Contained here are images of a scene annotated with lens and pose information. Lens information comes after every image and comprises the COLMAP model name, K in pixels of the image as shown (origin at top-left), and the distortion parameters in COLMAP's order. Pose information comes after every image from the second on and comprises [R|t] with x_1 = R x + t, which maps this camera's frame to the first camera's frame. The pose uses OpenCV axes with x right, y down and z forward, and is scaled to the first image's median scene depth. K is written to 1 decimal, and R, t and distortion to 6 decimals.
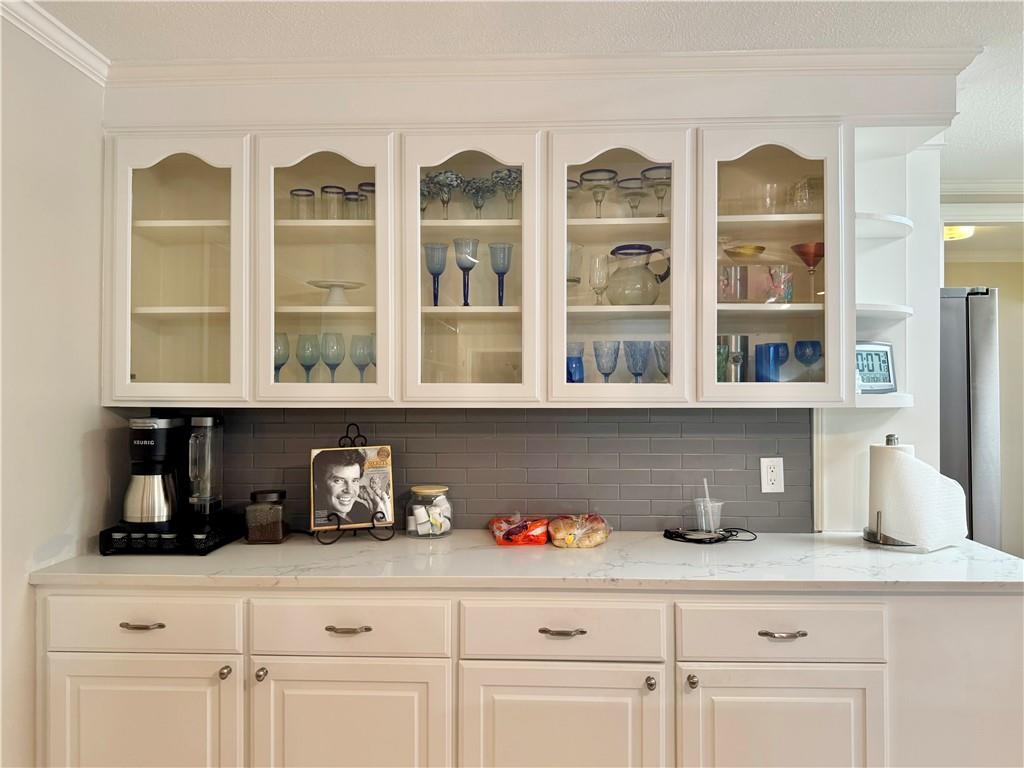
lens RADIAL K [[715.7, 0, 514.4], [0, 715.7, 403.7], [0, 0, 1]] dist [0.065190, 0.000206]
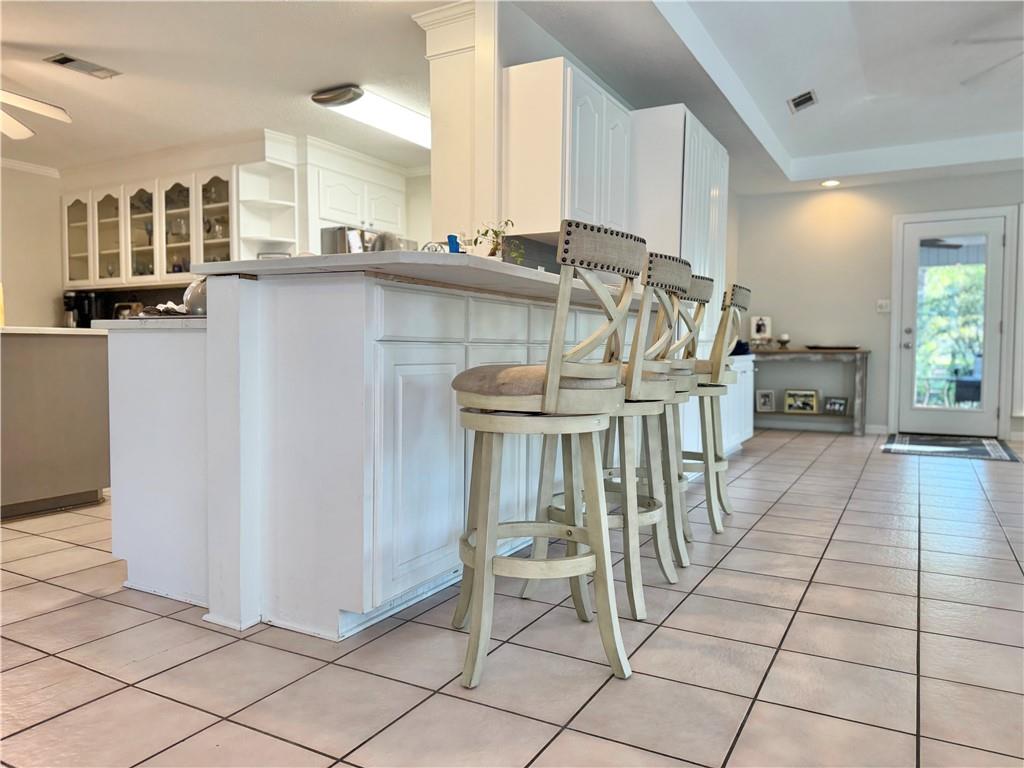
lens RADIAL K [[724.0, 0, 512.0], [0, 724.0, 384.0], [0, 0, 1]] dist [0.142790, -0.237726]
pose [[0.889126, 0.024750, -0.456993, 2.375714], [-0.003114, 0.998841, 0.048036, 0.232589], [0.457652, -0.041287, 0.888172, -0.812184]]
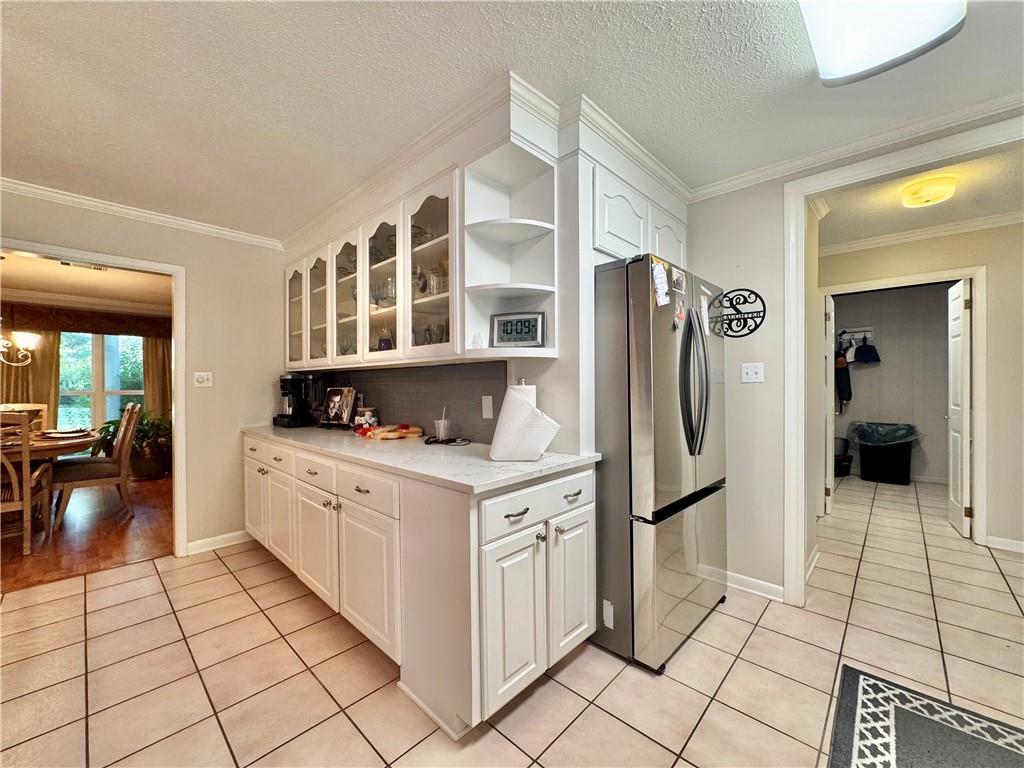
lens RADIAL K [[414.1, 0, 512.0], [0, 414.1, 384.0], [0, 0, 1]] dist [-0.002256, 0.000105]
pose [[0.750394, -0.003125, -0.660983, 1.052484], [0.006200, 0.999978, 0.002311, 0.052421], [0.660962, -0.005832, 0.750397, 0.415421]]
